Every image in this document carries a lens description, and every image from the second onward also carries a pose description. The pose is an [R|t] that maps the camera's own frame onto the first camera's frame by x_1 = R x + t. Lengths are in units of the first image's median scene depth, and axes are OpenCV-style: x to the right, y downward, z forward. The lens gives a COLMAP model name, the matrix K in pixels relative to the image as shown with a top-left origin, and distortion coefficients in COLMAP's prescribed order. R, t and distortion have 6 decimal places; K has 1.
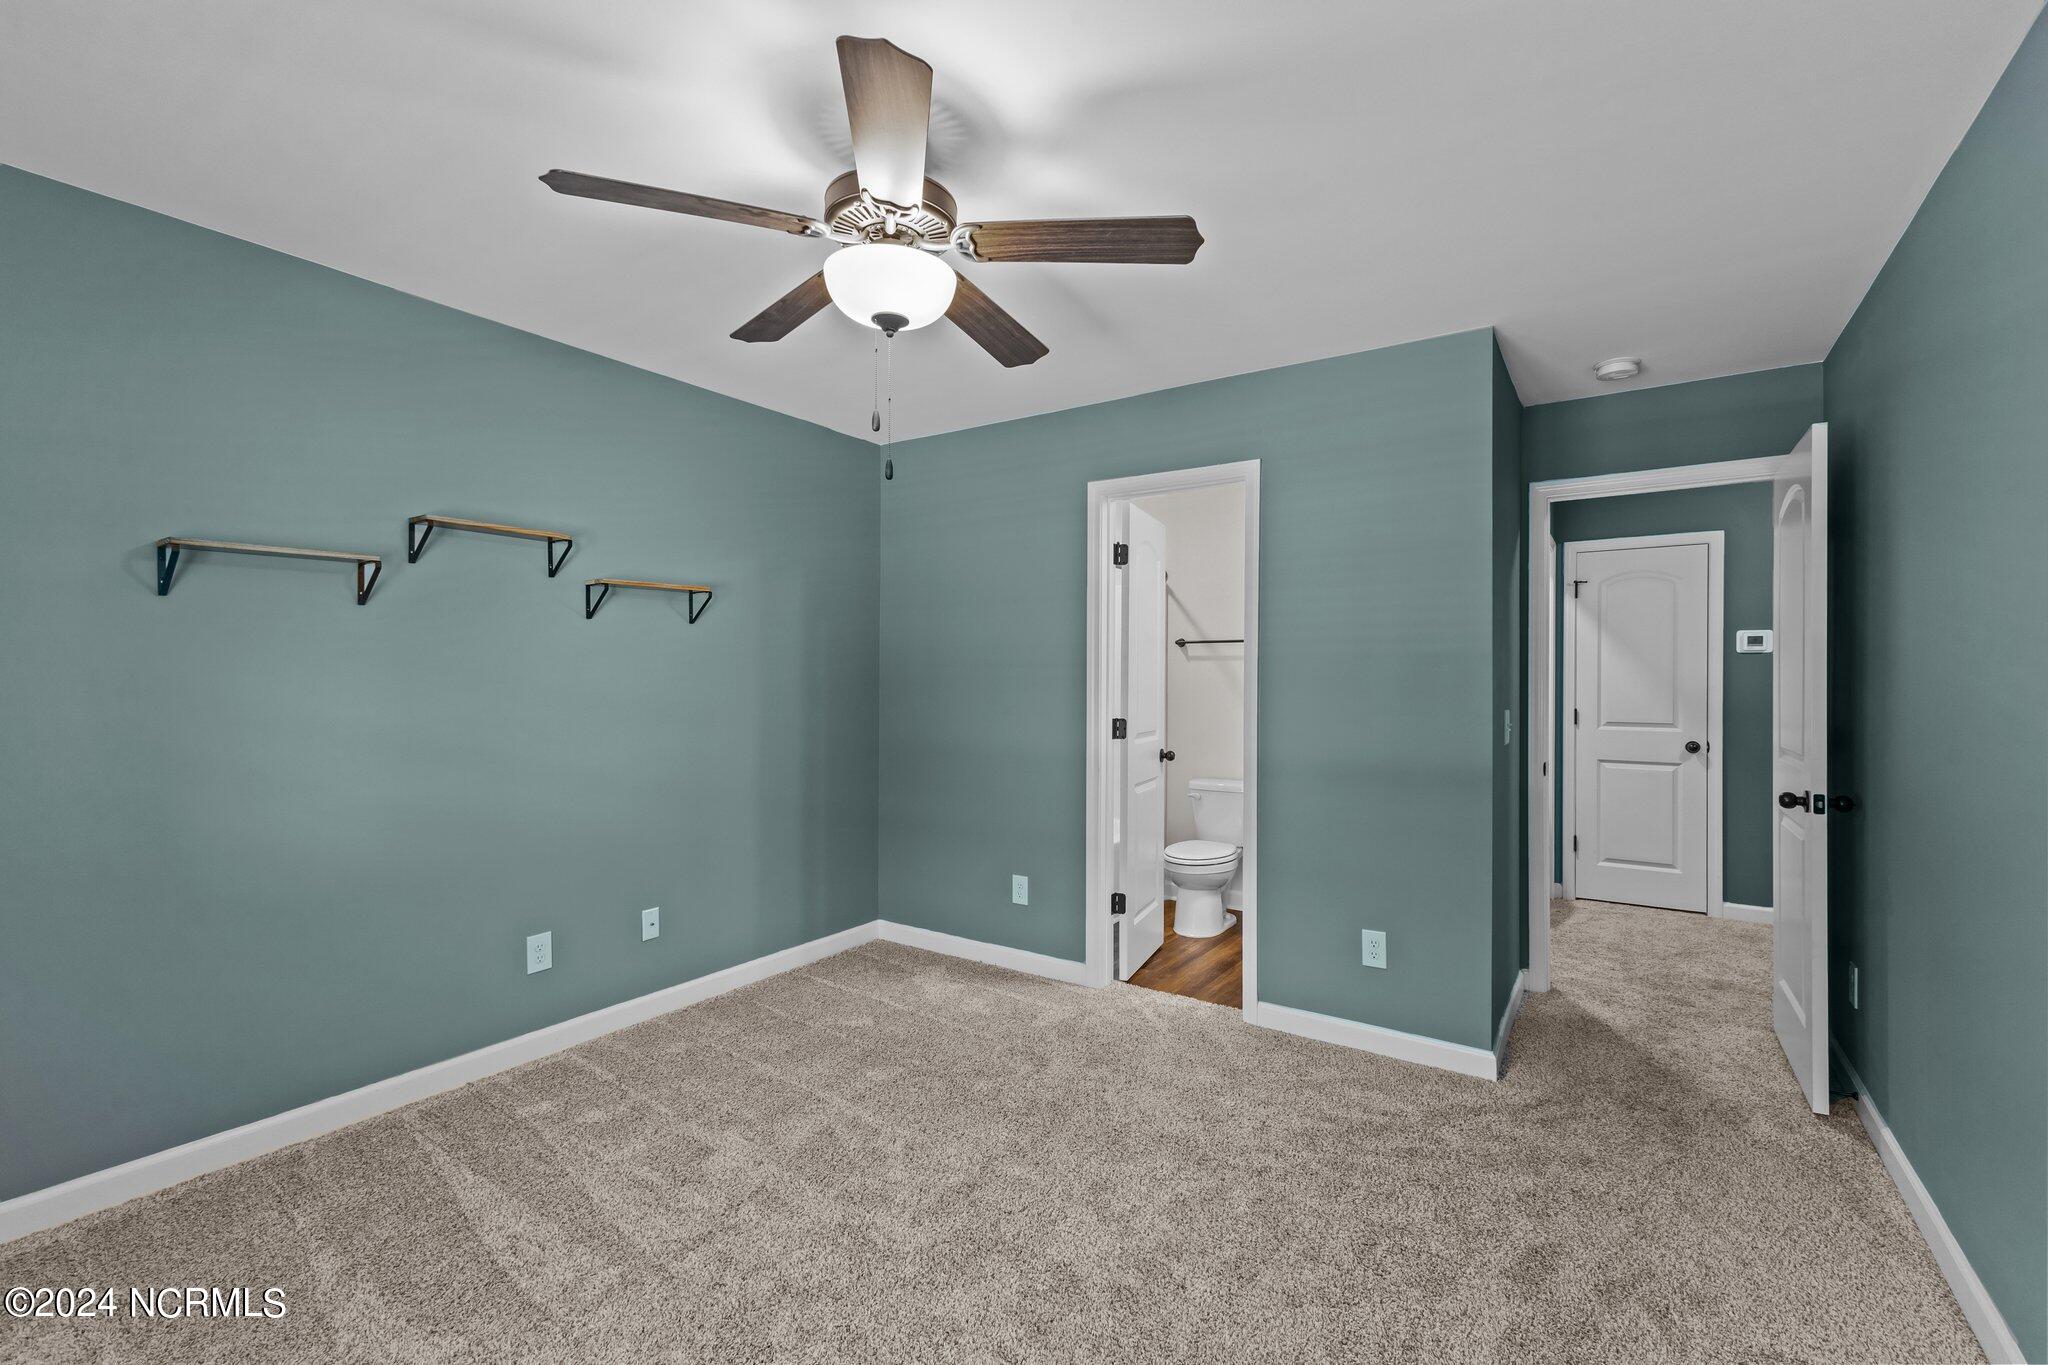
lens RADIAL K [[894.8, 0, 1018.2], [0, 894.8, 710.9], [0, 0, 1]] dist [0.033204, -0.013185]
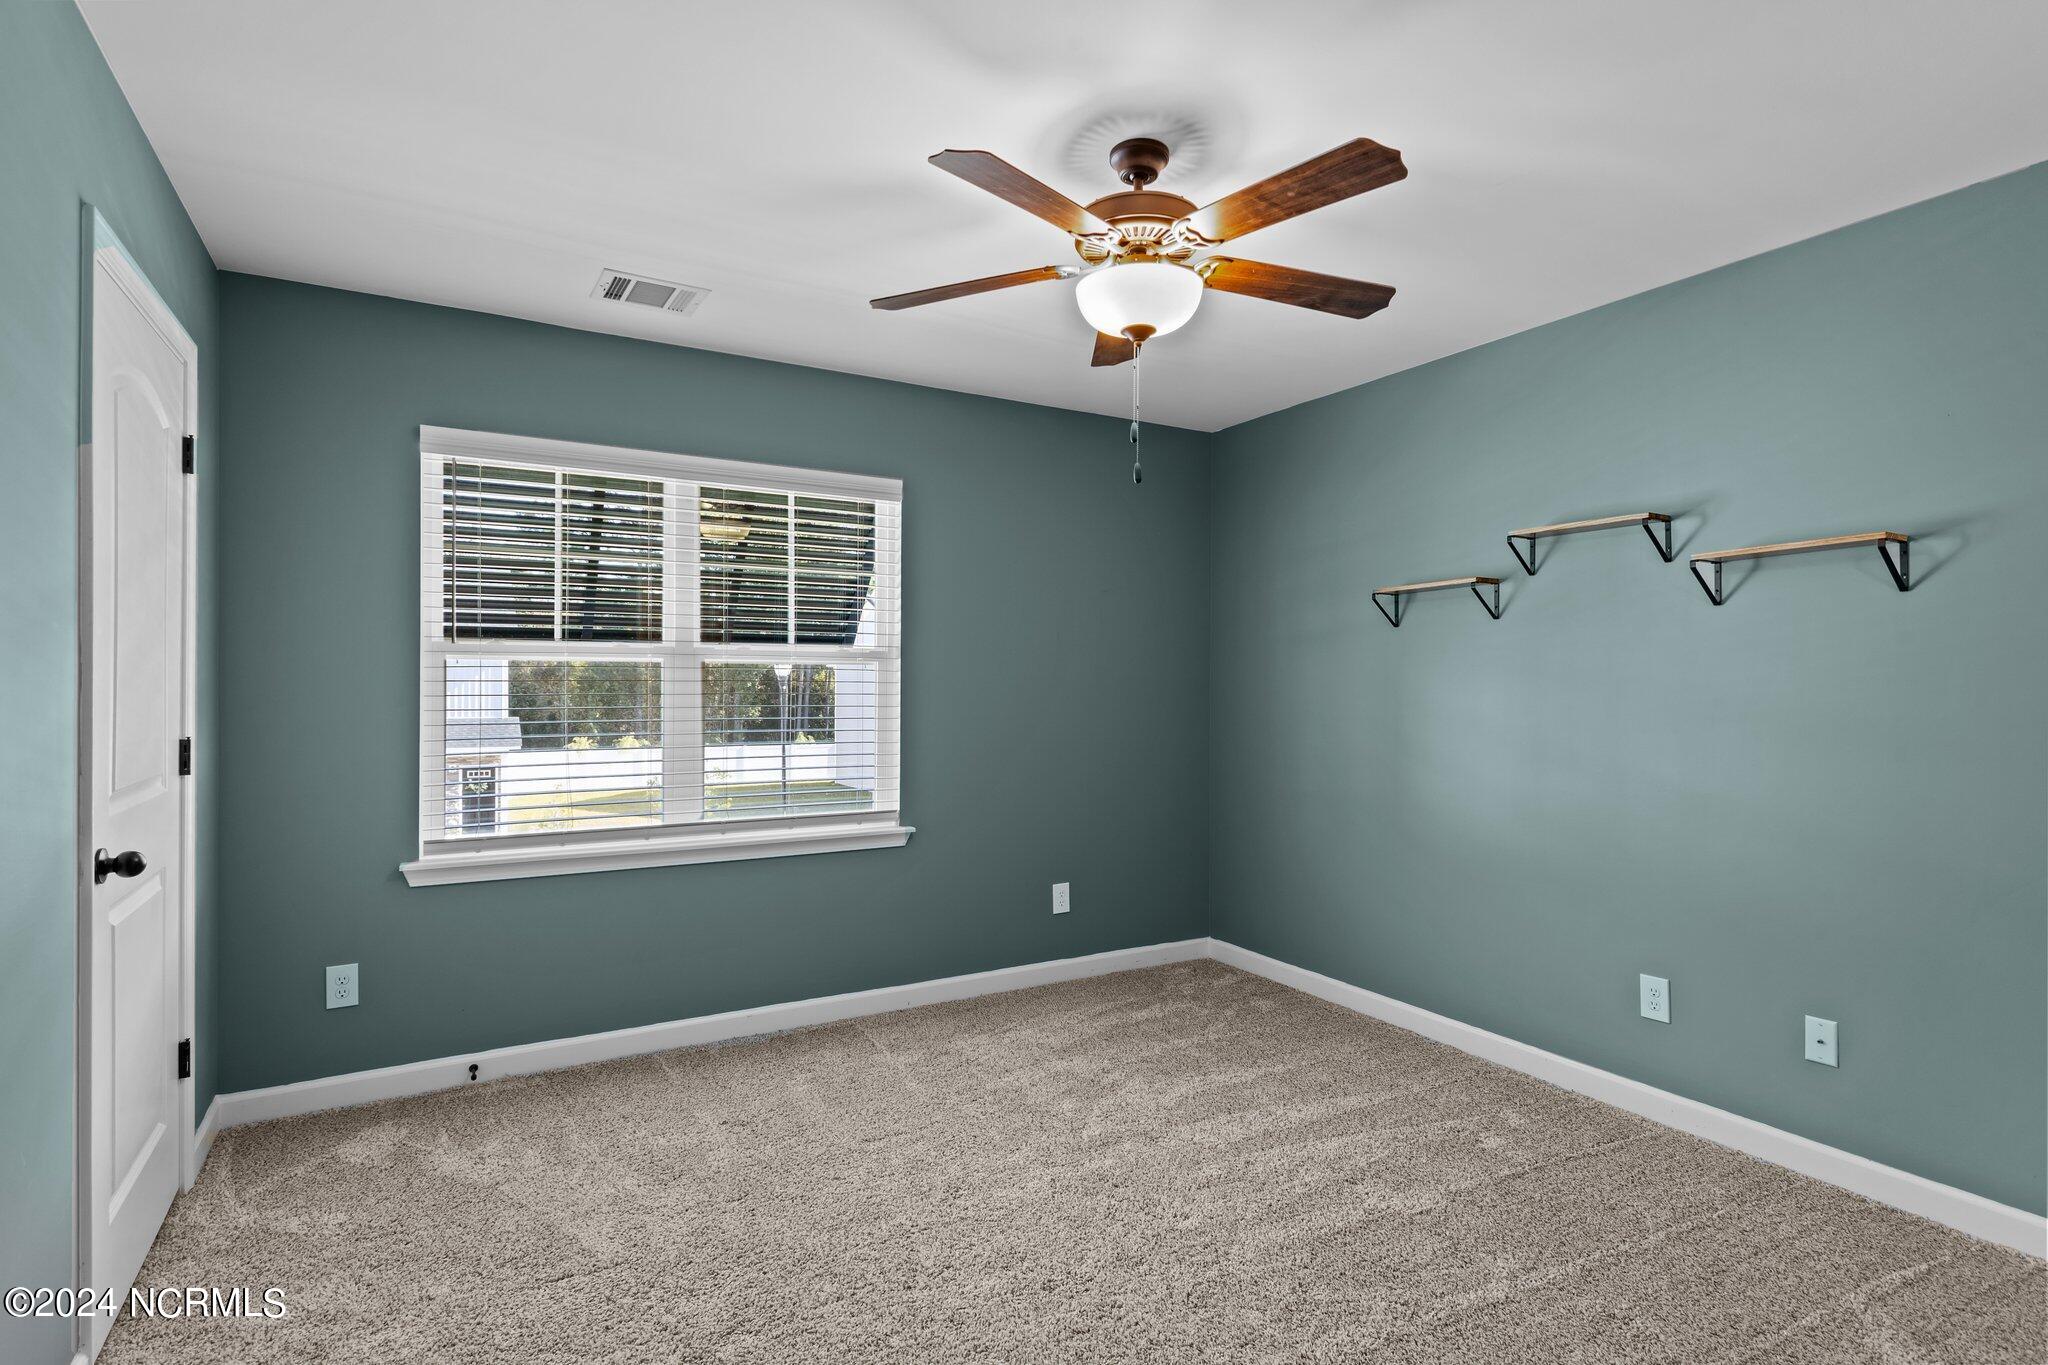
lens RADIAL K [[1041.6, 0, 1024.0], [0, 1041.6, 682.5], [0, 0, 1]] dist [0.015086, -0.000590]
pose [[-0.442195, 0.005368, -0.896903, 1.235597], [-0.028981, 0.999374, 0.020270, -0.072447], [0.896451, 0.034957, -0.441763, 1.731581]]
